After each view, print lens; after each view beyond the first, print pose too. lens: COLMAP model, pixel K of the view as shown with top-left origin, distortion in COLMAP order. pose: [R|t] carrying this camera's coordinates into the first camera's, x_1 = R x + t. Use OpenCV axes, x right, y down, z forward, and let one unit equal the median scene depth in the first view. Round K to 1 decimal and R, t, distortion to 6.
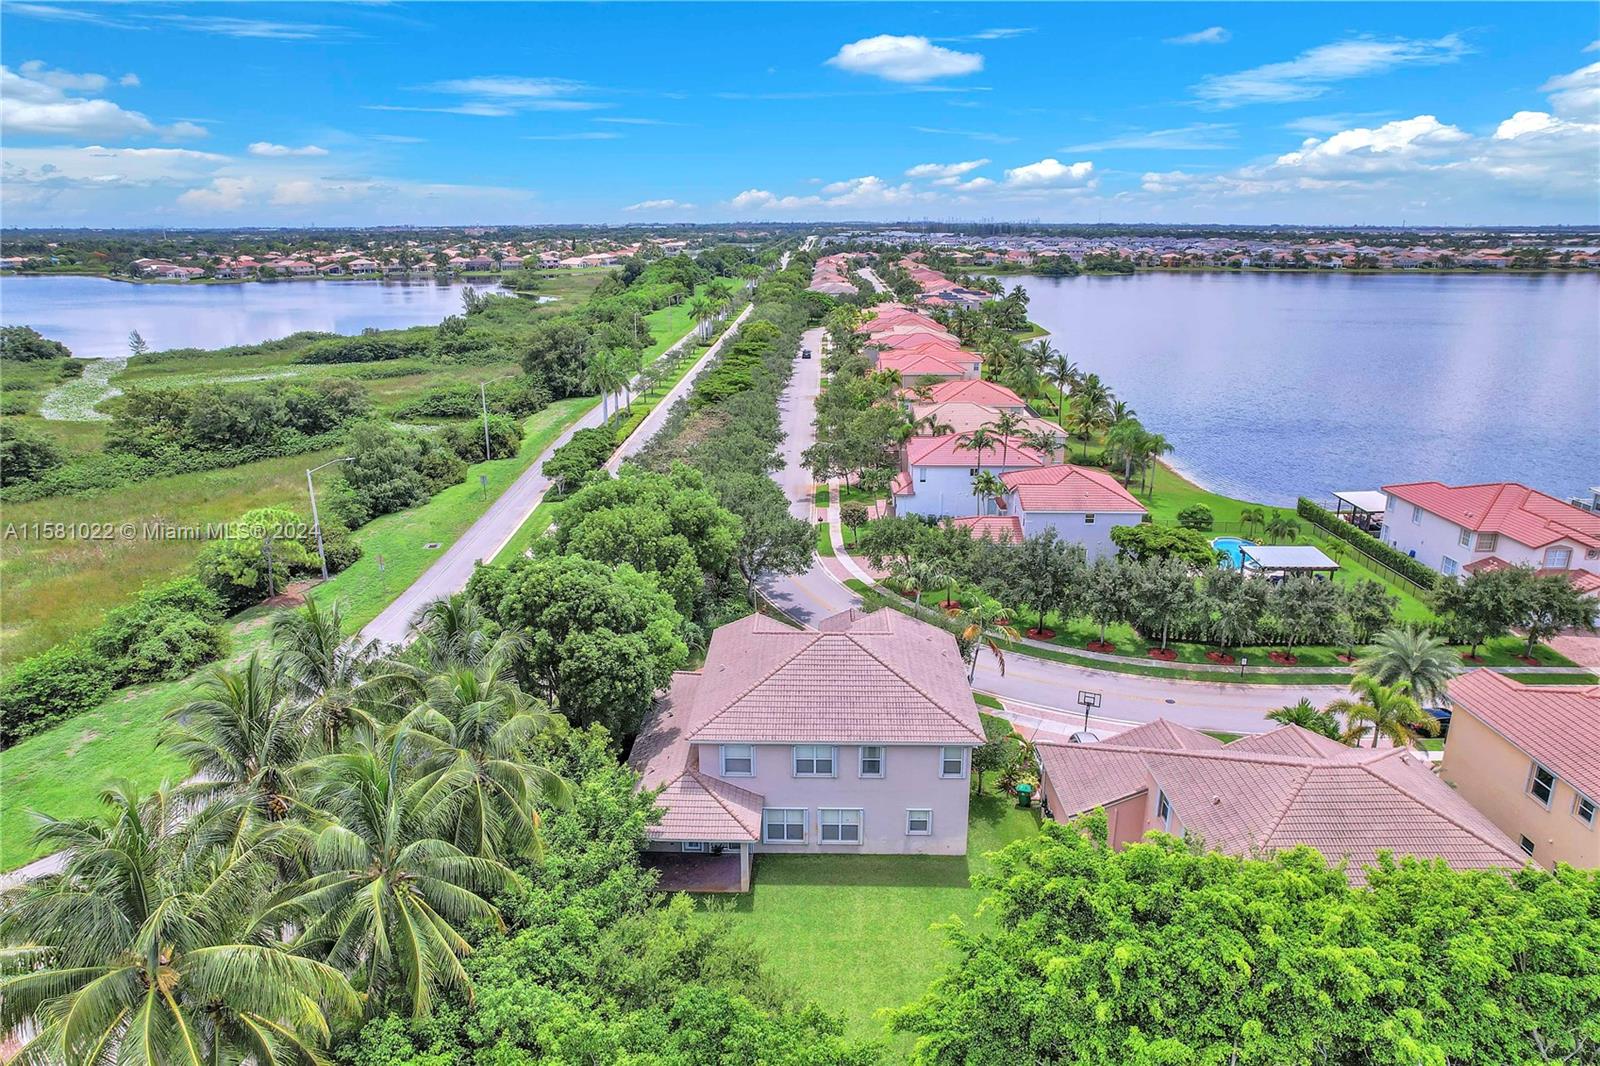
lens RADIAL K [[1007.0, 0, 829.5], [0, 1007.0, 533.0], [0, 0, 1]] dist [-0.062106, 0.056338]
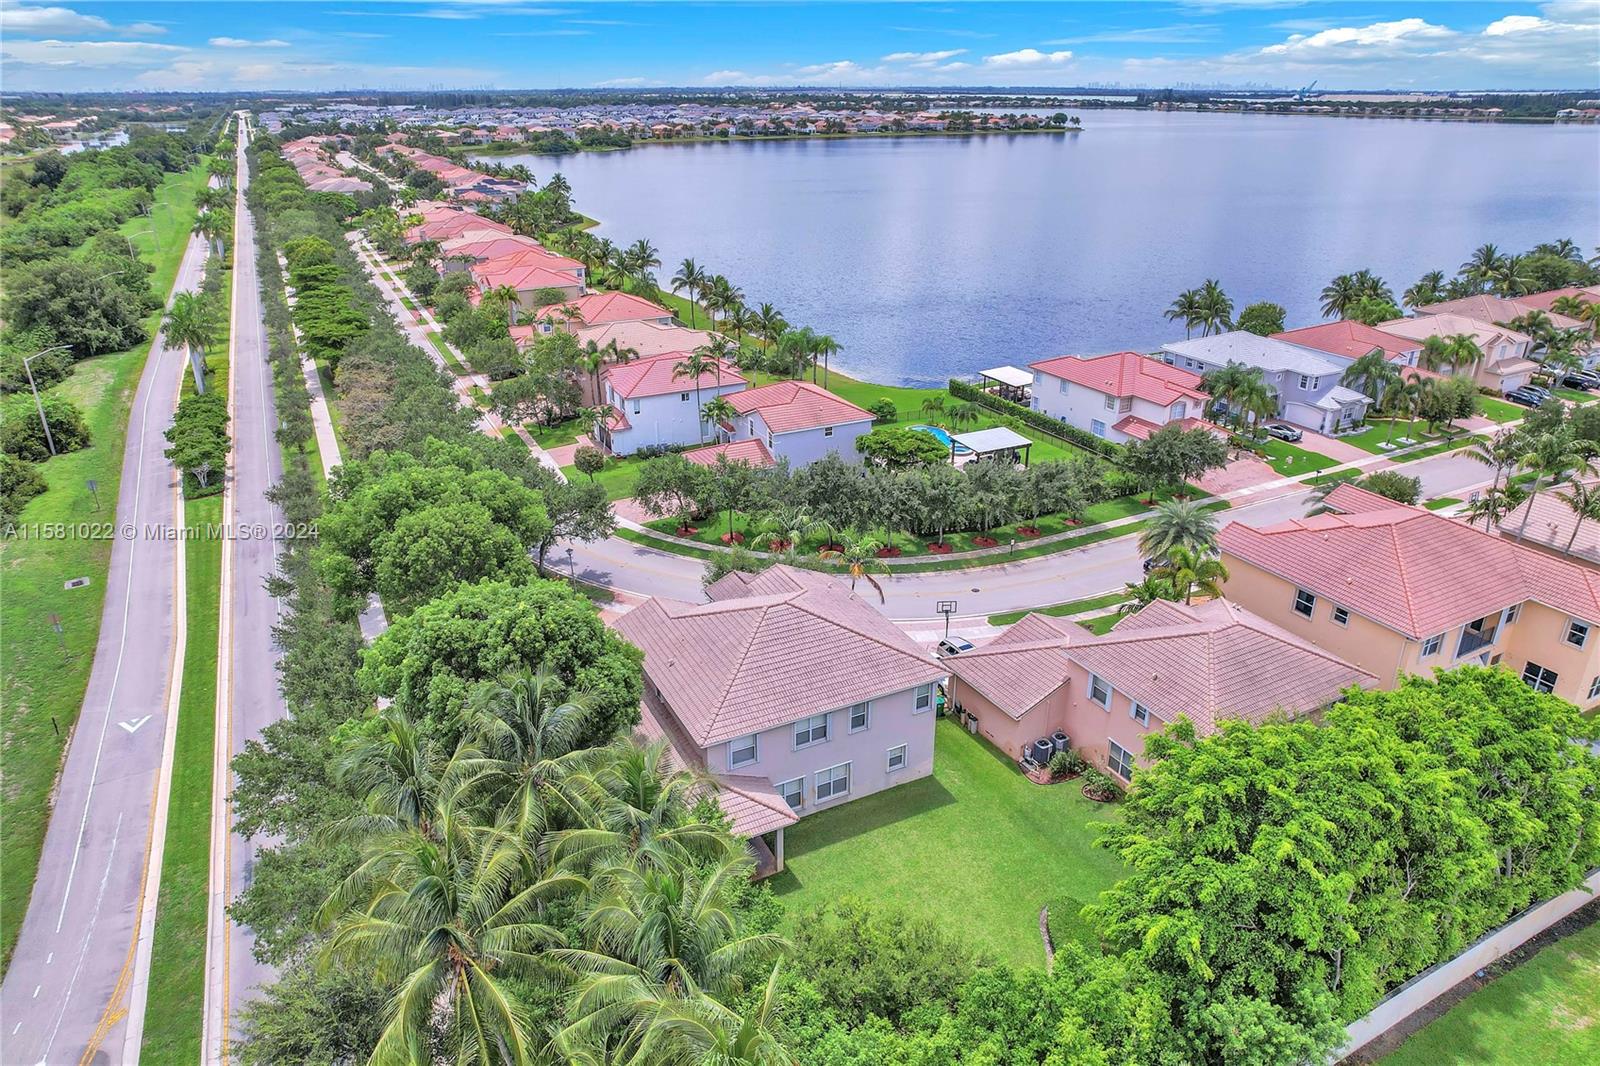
lens RADIAL K [[1007.0, 0, 829.5], [0, 1007.0, 533.0], [0, 0, 1]] dist [-0.062106, 0.056338]
pose [[0.888156, -0.186737, 0.419891, -0.175795], [0.137228, 0.979798, 0.145478, -0.054244], [-0.438575, -0.071586, 0.895839, 0.032490]]
